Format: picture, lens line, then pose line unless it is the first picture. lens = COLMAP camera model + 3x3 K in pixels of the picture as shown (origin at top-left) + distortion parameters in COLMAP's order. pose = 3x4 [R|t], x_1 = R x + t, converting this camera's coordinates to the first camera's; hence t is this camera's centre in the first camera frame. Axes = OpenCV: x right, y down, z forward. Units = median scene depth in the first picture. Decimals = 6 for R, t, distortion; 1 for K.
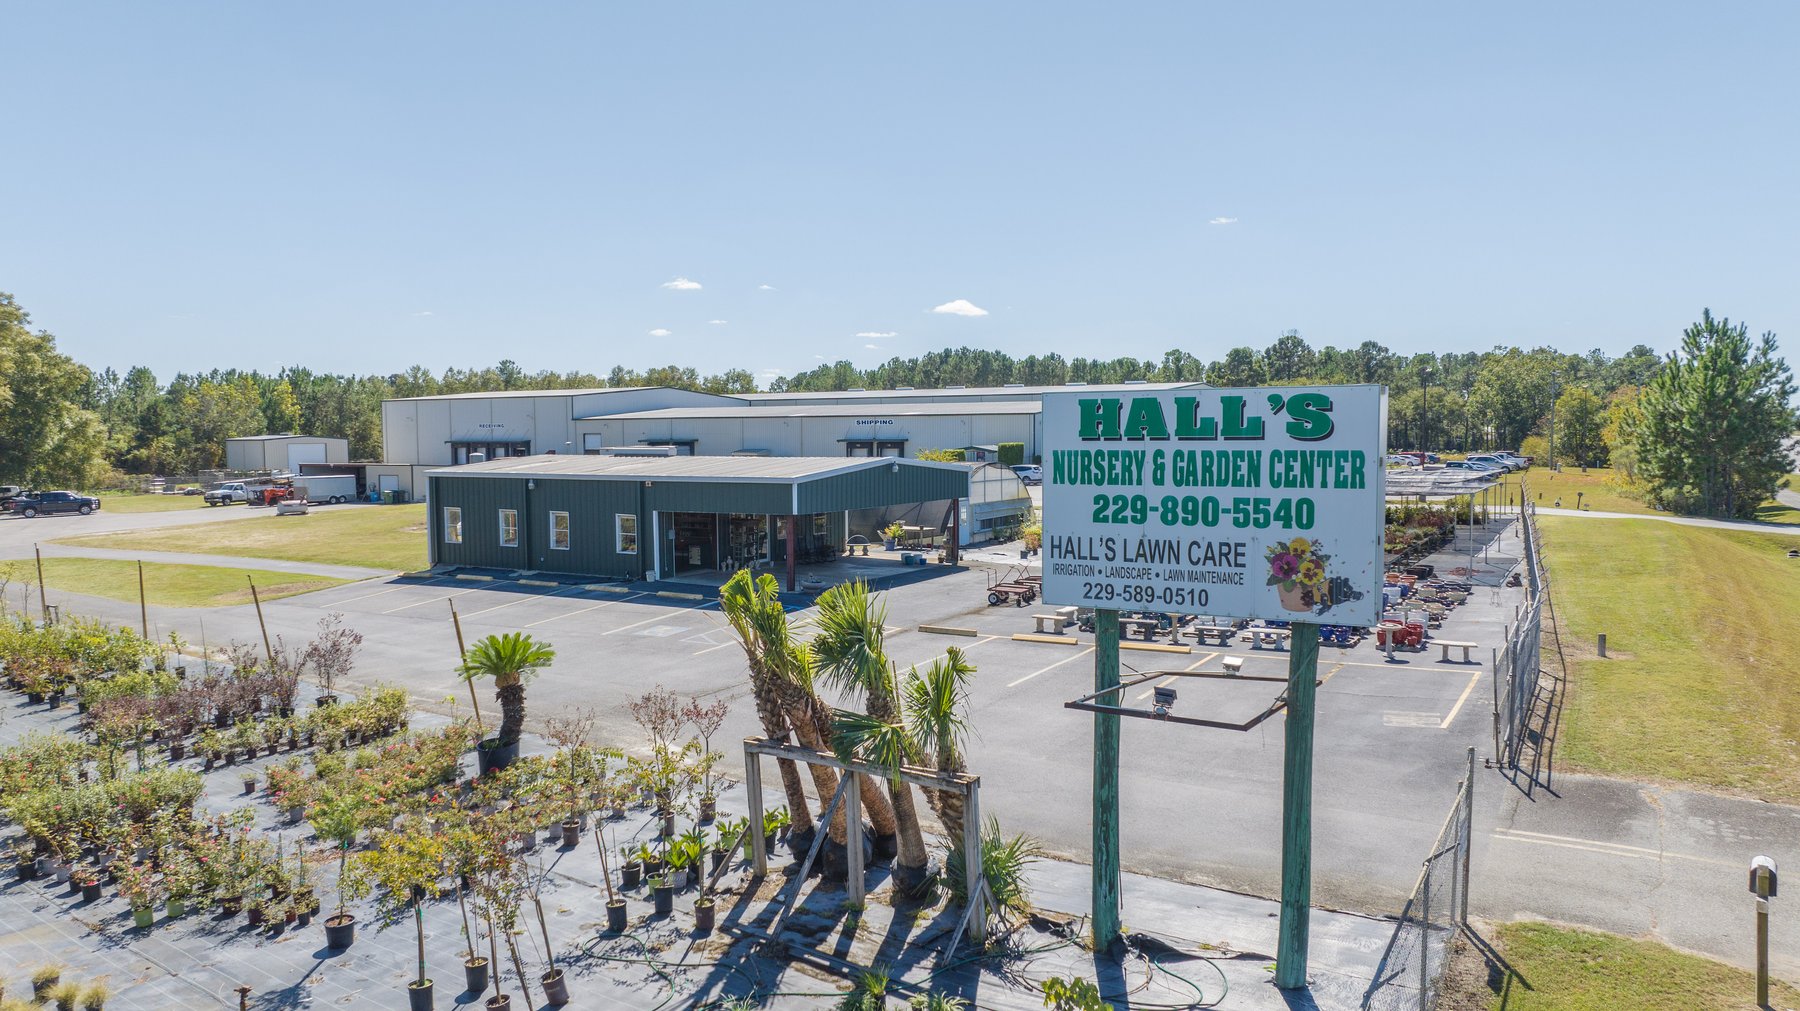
lens RADIAL K [[1274.9, 0, 885.5], [0, 1274.9, 505.4], [0, 0, 1]] dist [-0.024891, 0.018712]
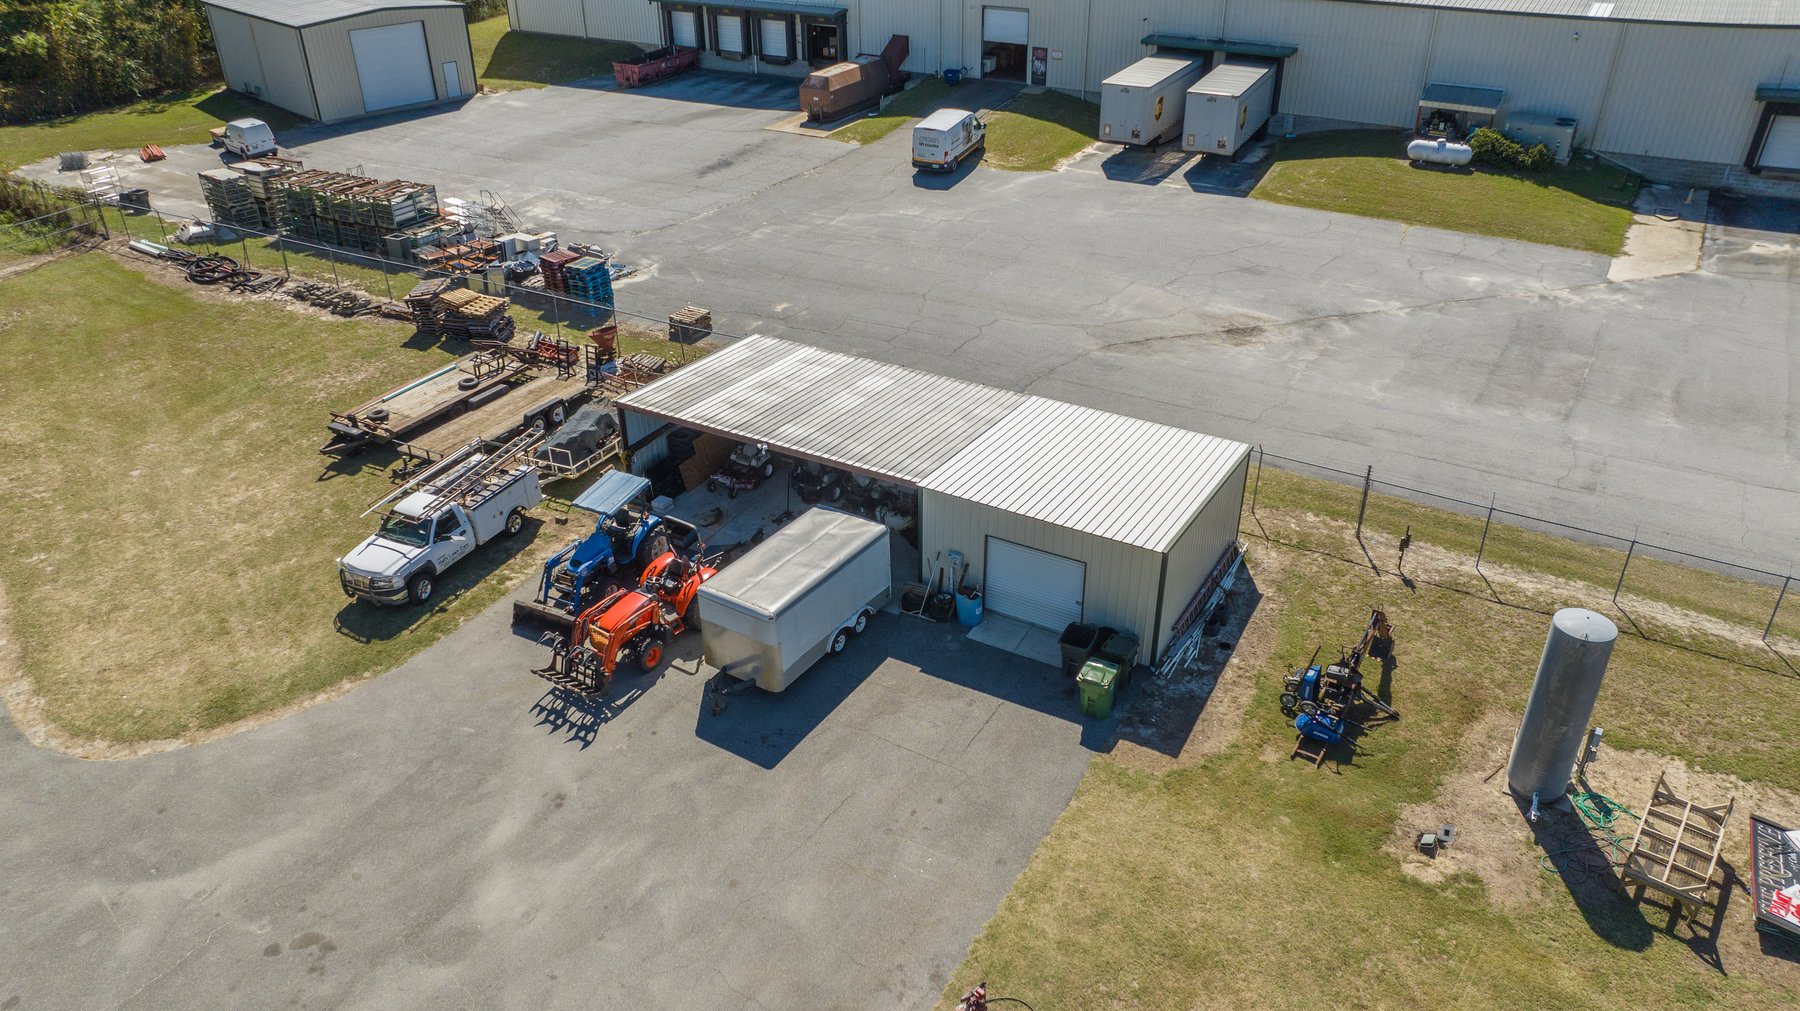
lens RADIAL K [[1274.9, 0, 905.2], [0, 1274.9, 515.2], [0, 0, 1]] dist [-0.024891, 0.018712]
pose [[0.999748, -0.012867, 0.018374, -0.238569], [0.003215, 0.892864, 0.450316, -0.086548], [-0.022199, -0.450143, 0.892680, 0.429171]]
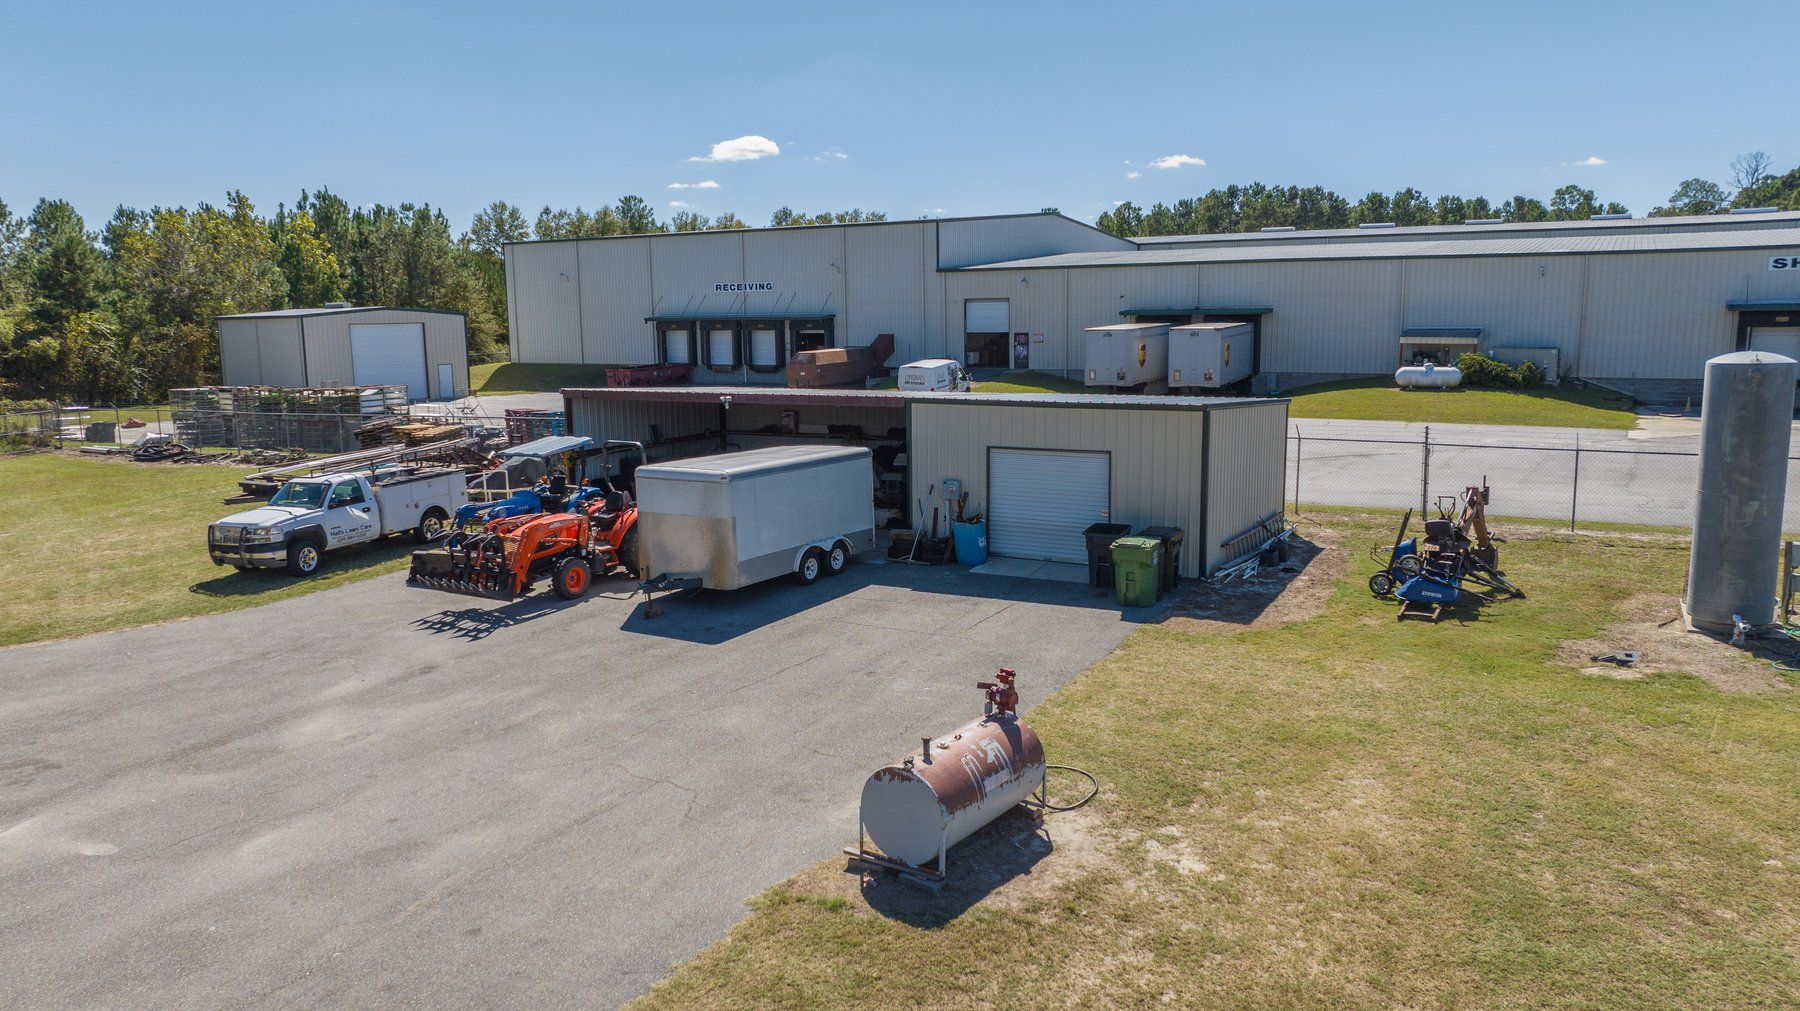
lens RADIAL K [[1274.9, 0, 901.6], [0, 1274.9, 502.7], [0, 0, 1]] dist [-0.024891, 0.018712]
pose [[0.999505, -0.010473, 0.029677, -0.238588], [0.007744, 0.995855, 0.090619, -0.020012], [-0.030503, -0.090345, 0.995443, 0.437068]]
